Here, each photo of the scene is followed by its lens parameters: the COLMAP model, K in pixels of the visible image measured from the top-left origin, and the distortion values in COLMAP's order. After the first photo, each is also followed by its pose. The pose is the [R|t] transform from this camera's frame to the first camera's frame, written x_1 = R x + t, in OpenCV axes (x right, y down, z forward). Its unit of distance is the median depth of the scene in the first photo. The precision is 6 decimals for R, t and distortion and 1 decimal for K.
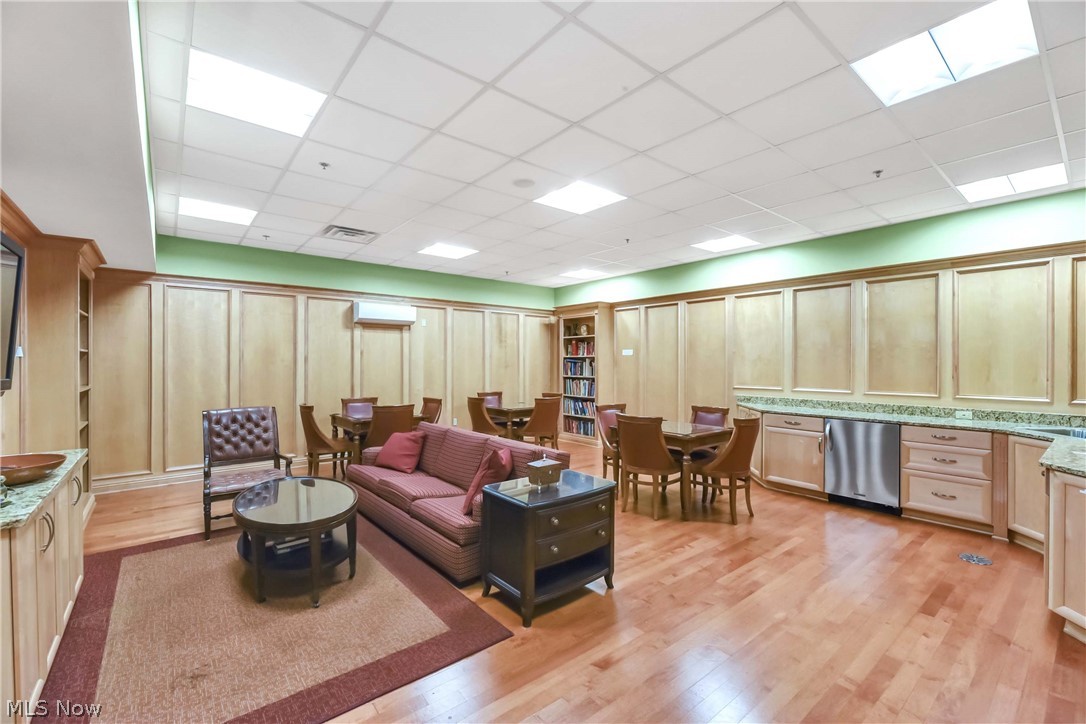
lens RADIAL K [[470.6, 0, 553.5], [0, 470.6, 362.4], [0, 0, 1]] dist [0.012643, -0.000717]
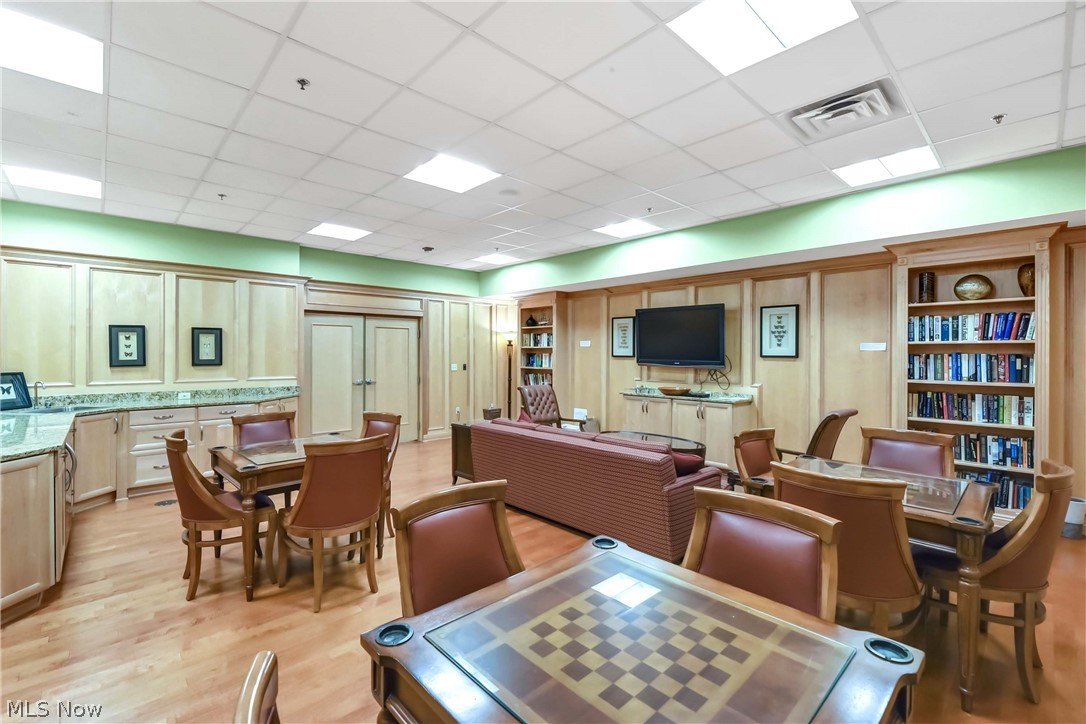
lens RADIAL K [[470.6, 0, 541.4], [0, 470.6, 358.9], [0, 0, 1]] dist [0.012643, -0.000717]
pose [[0.999423, 0.005518, 0.033517, 0.192862], [-0.006027, 0.999868, 0.015102, 0.002082], [-0.033429, -0.015296, 0.999324, 0.047632]]
